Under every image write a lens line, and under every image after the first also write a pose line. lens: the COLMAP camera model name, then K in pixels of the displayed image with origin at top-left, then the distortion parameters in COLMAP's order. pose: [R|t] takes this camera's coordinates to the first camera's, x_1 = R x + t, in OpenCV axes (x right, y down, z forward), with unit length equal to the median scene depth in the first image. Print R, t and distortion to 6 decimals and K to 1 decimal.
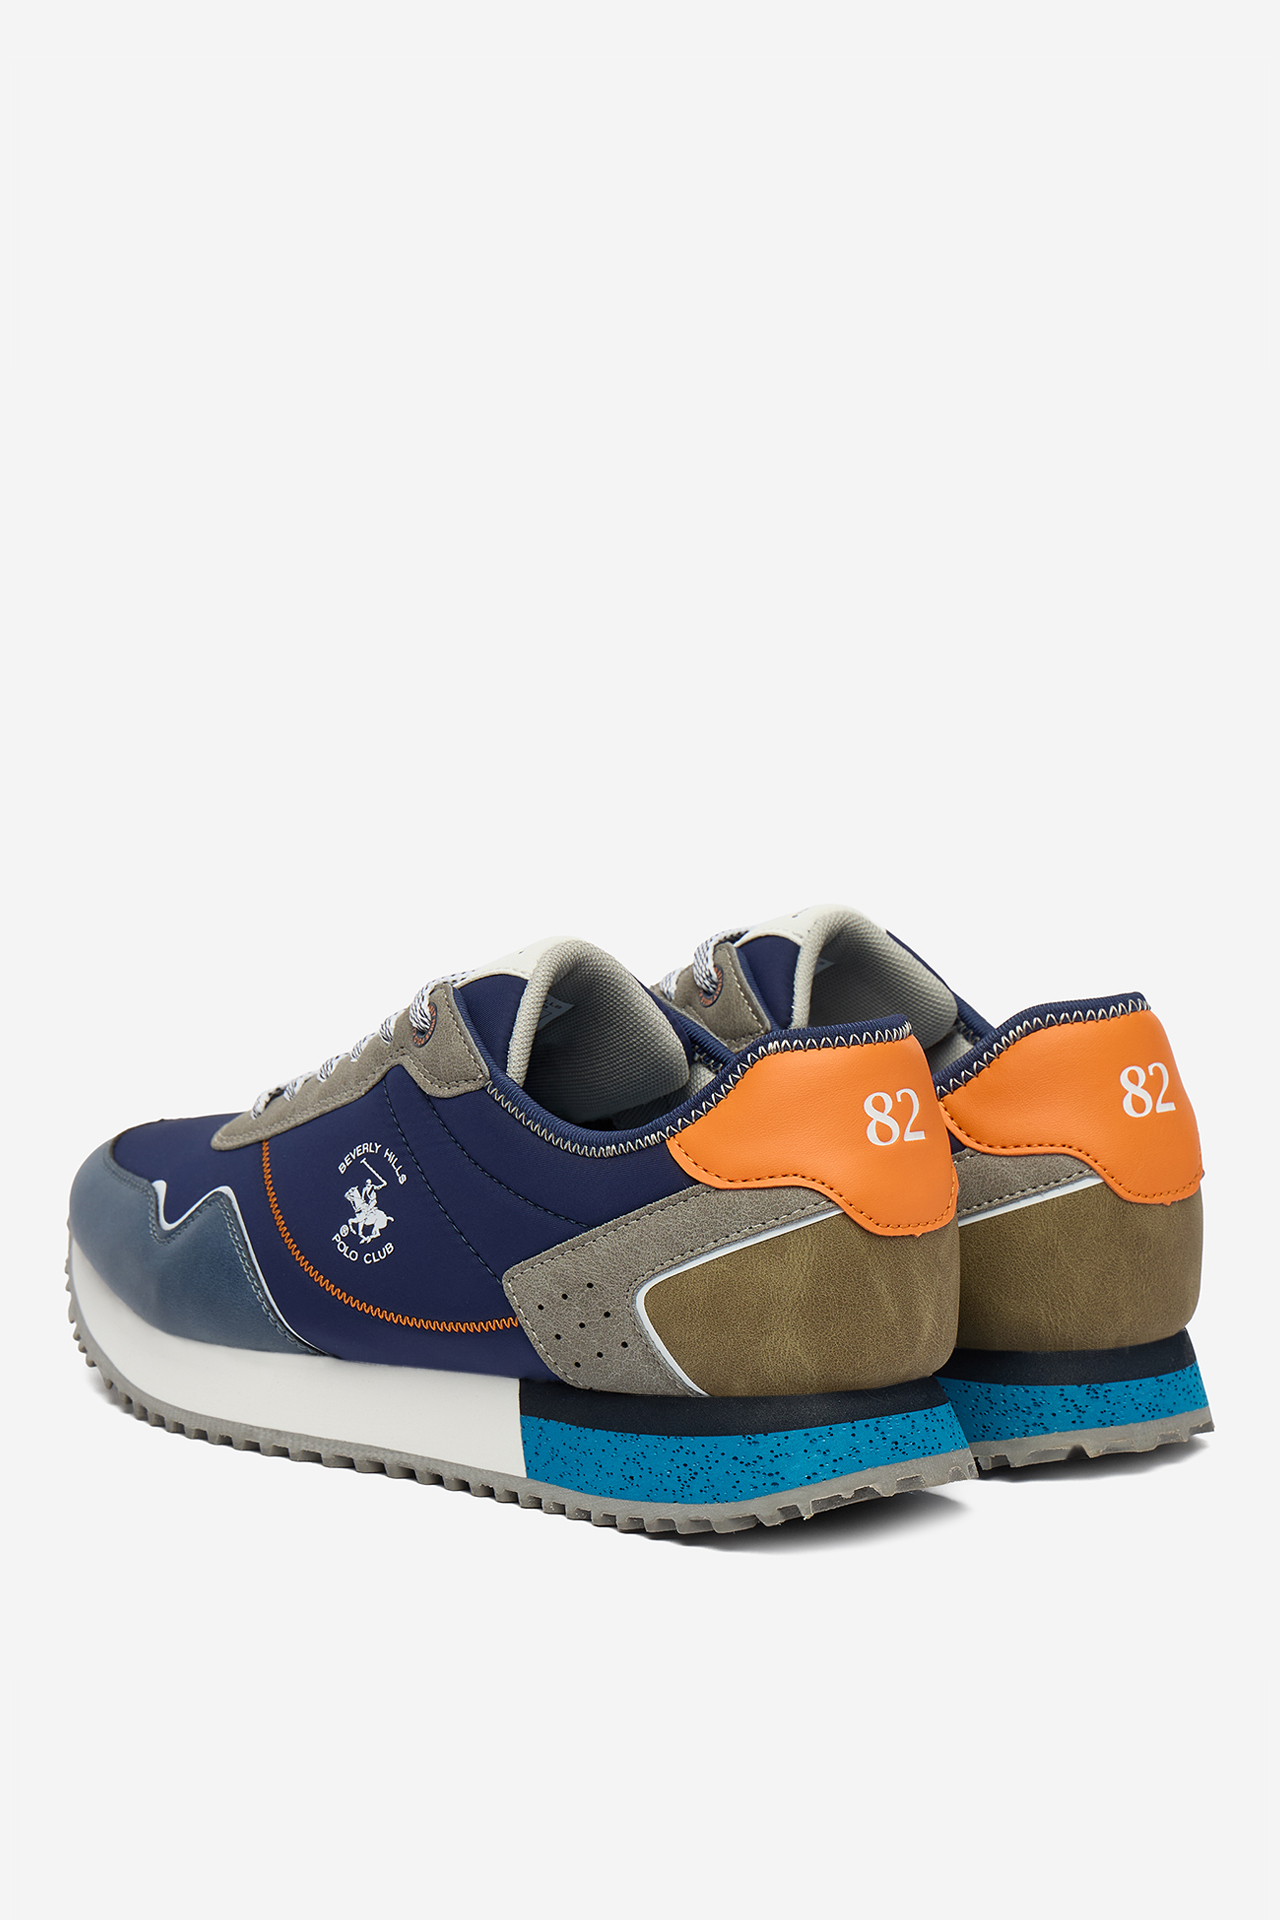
lens RADIAL K [[5336.1, 0, 640.0], [0, 5336.1, 960.0], [0, 0, 1]] dist [0.358775, 0.060184]
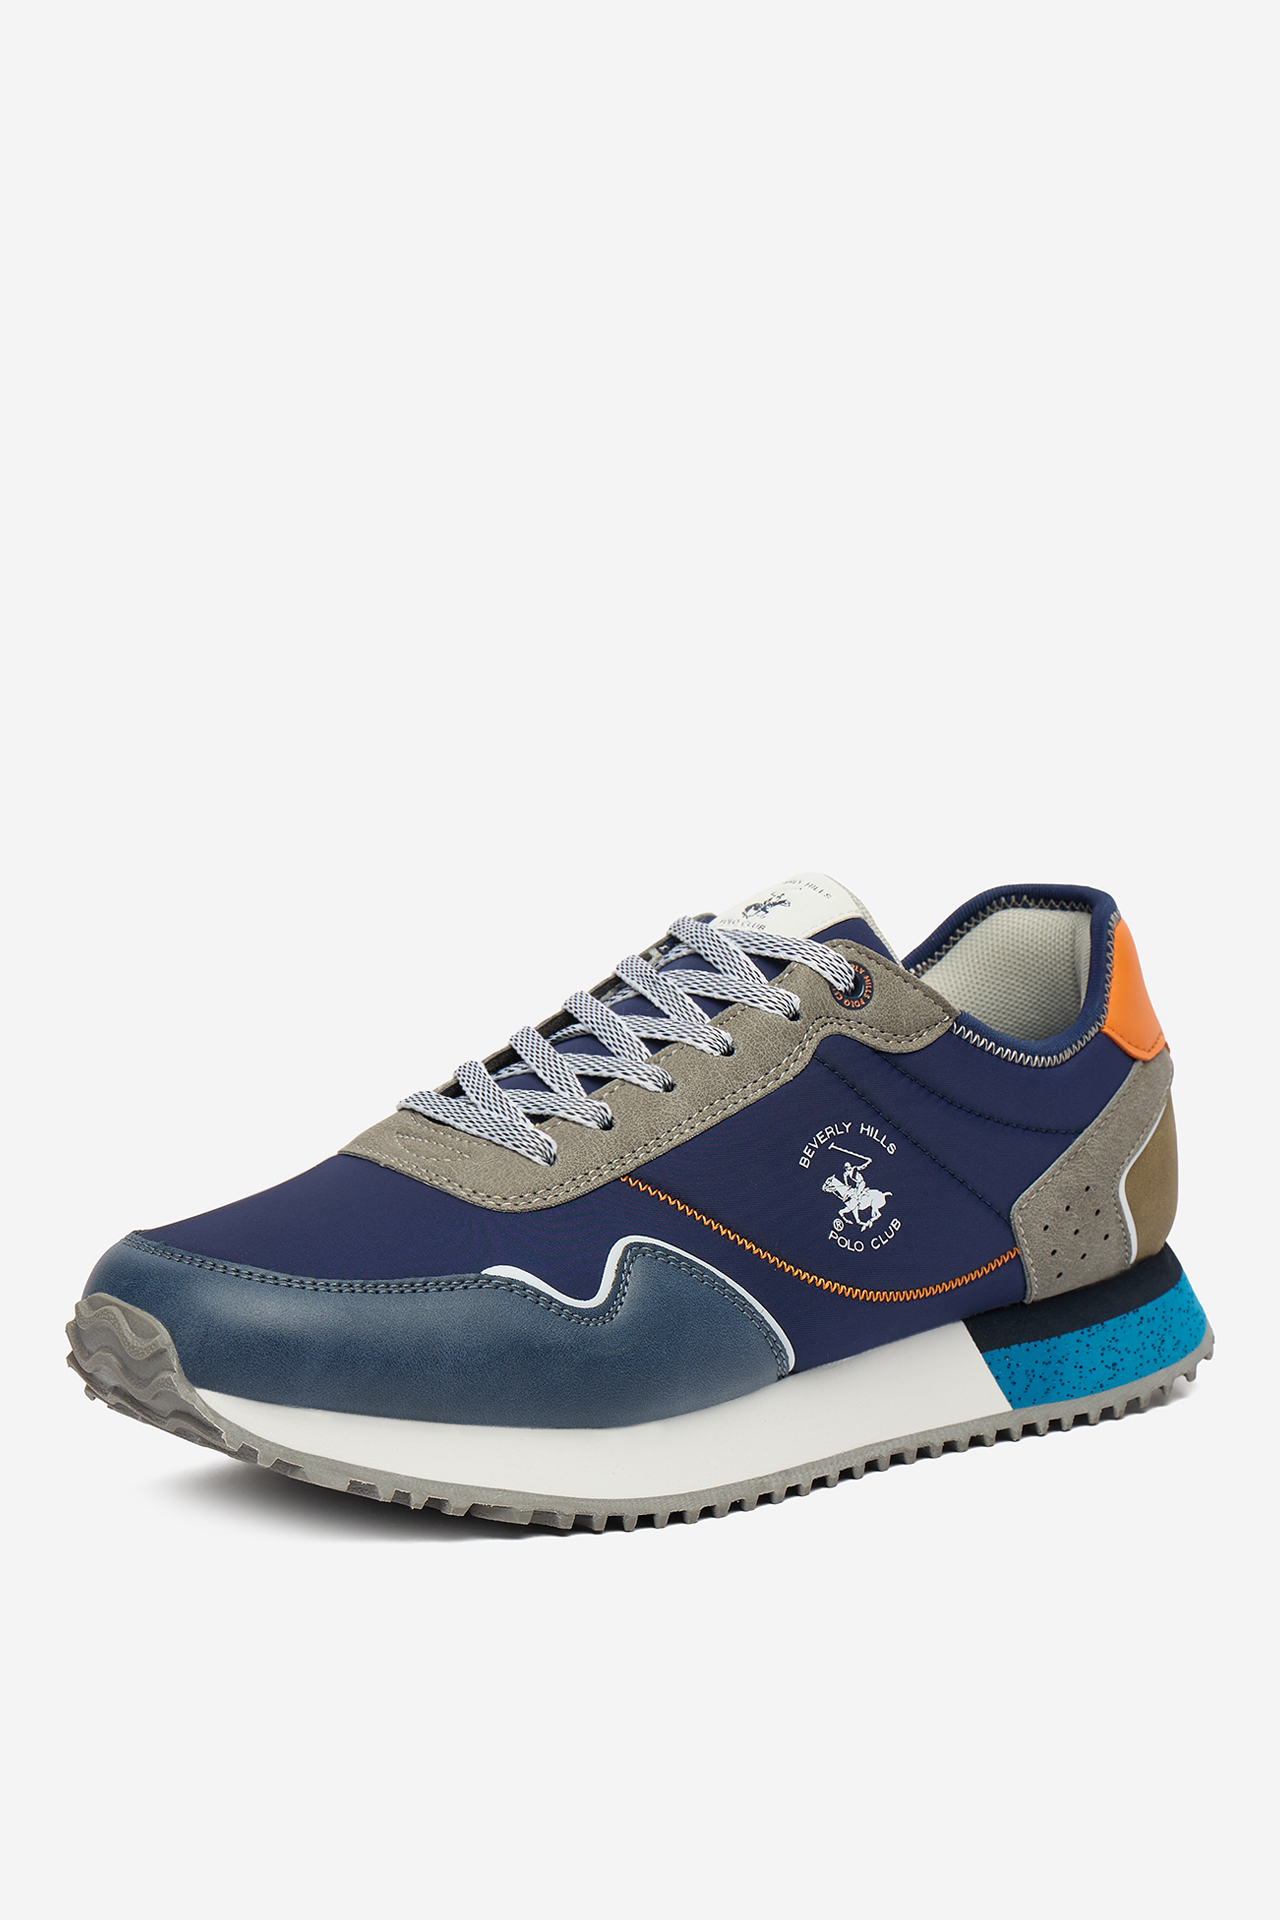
lens RADIAL K [[5336.1, 0, 640.0], [0, 5336.1, 960.0], [0, 0, 1]] dist [0.358775, 0.060184]
pose [[0.043143, -0.153629, 0.987186, -0.987649], [0.116303, 0.982161, 0.147764, -0.137711], [-0.992276, 0.108438, 0.060241, 1.012233]]
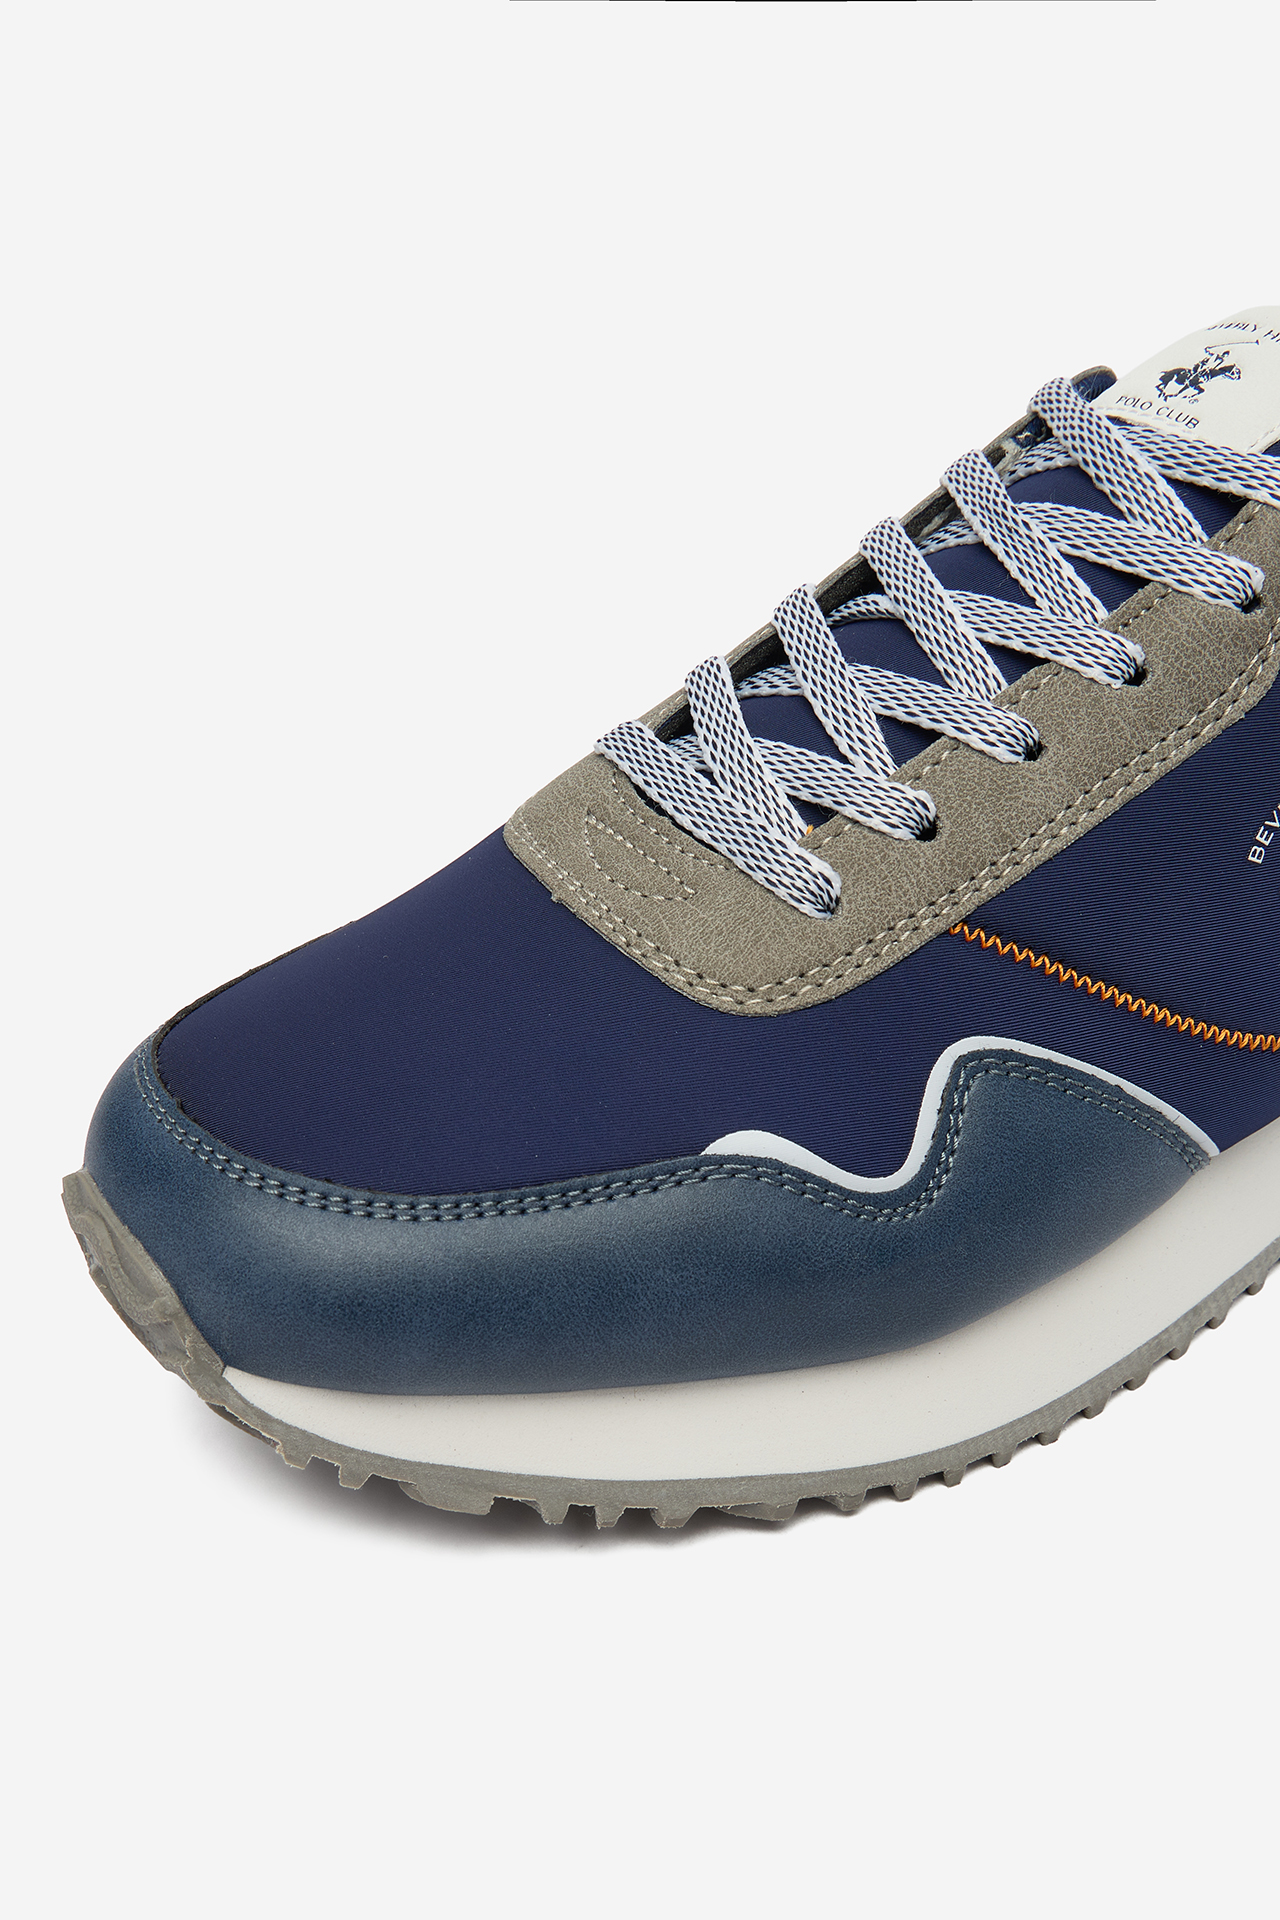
lens RADIAL K [[2138.6, 0, 580.2], [0, 2138.6, 959.7], [0, 0, 1]] dist [-0.019872, -0.004849]
pose [[0.183656, -0.558267, 0.809079, -0.262735], [0.191162, 0.827649, 0.527688, -0.084604], [-0.964224, 0.057752, 0.258722, 1.055585]]
